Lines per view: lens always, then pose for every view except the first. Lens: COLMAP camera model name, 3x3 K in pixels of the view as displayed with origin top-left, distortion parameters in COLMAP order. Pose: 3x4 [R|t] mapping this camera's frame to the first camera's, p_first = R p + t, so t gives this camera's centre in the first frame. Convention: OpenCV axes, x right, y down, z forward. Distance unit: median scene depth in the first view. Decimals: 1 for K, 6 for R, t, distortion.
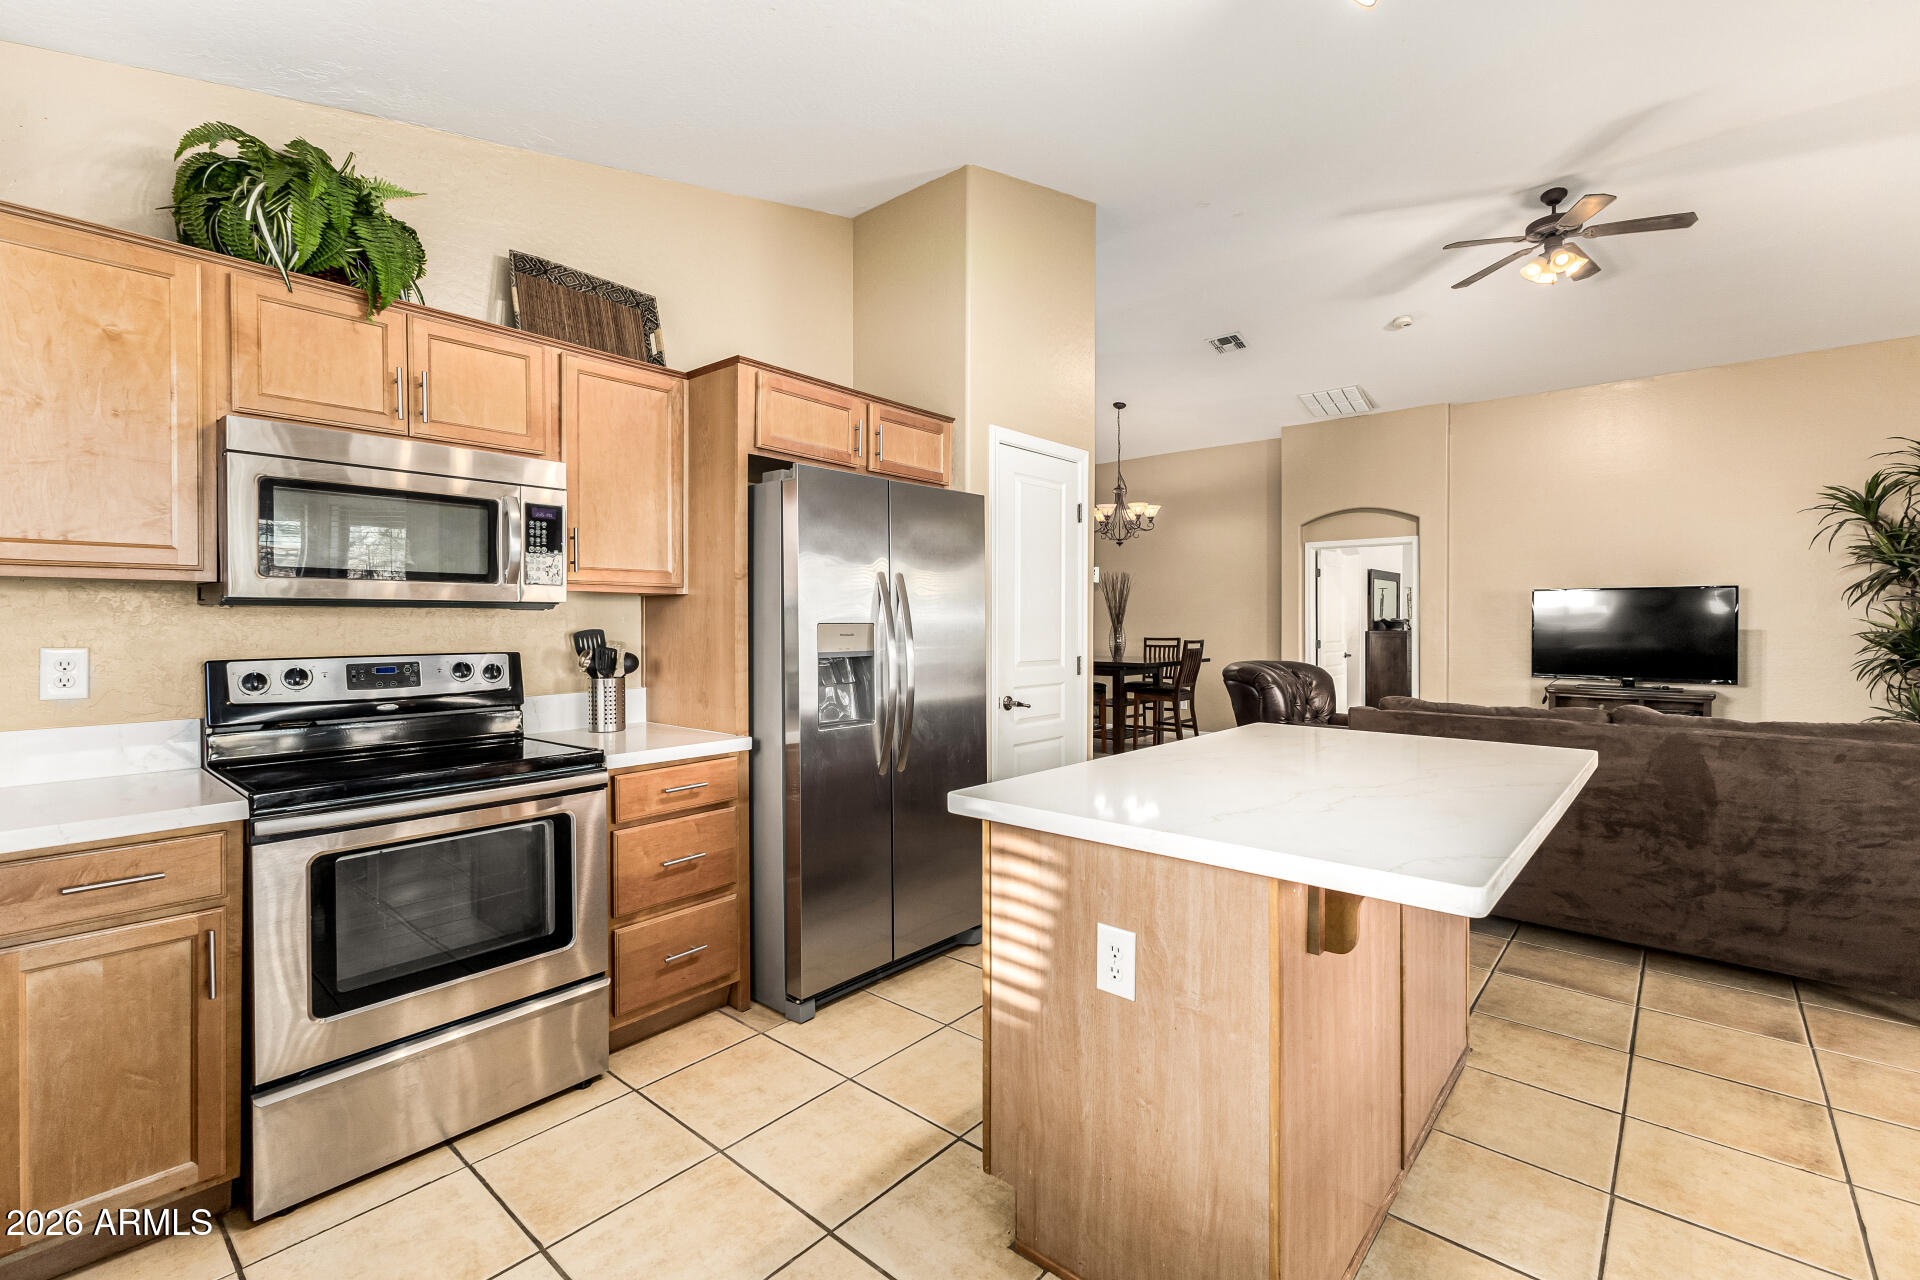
lens RADIAL K [[846.8, 0, 965.7], [0, 846.8, 626.1], [0, 0, 1]] dist [0.006268, -0.002104]
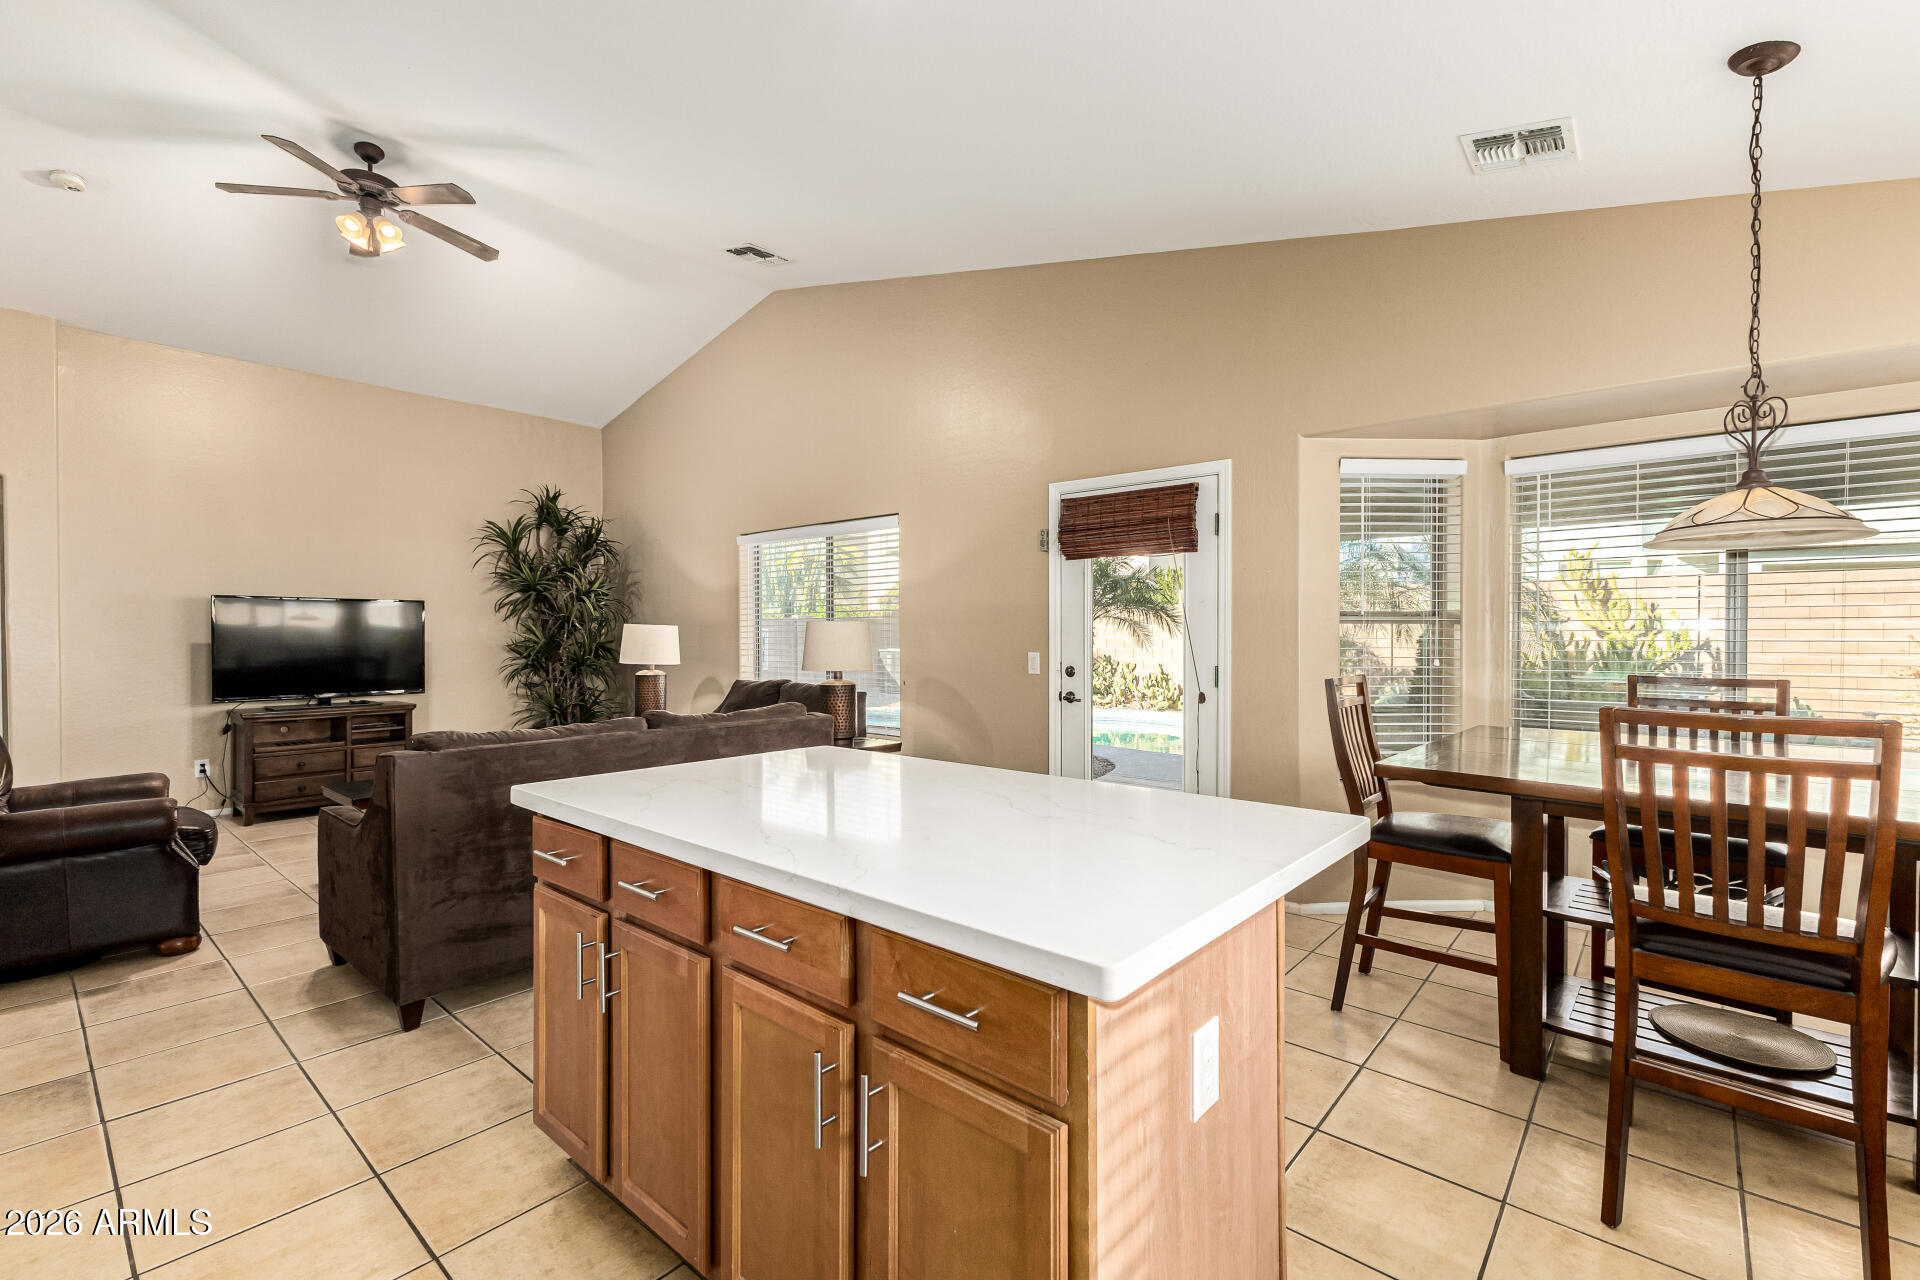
lens RADIAL K [[846.8, 0, 964.1], [0, 846.8, 636.3], [0, 0, 1]] dist [0.006268, -0.002104]
pose [[0.002250, 0.000656, 0.999997, -0.379304], [0.004385, 0.999990, -0.000666, 0.002076], [-0.999988, 0.004386, 0.002247, 0.758510]]
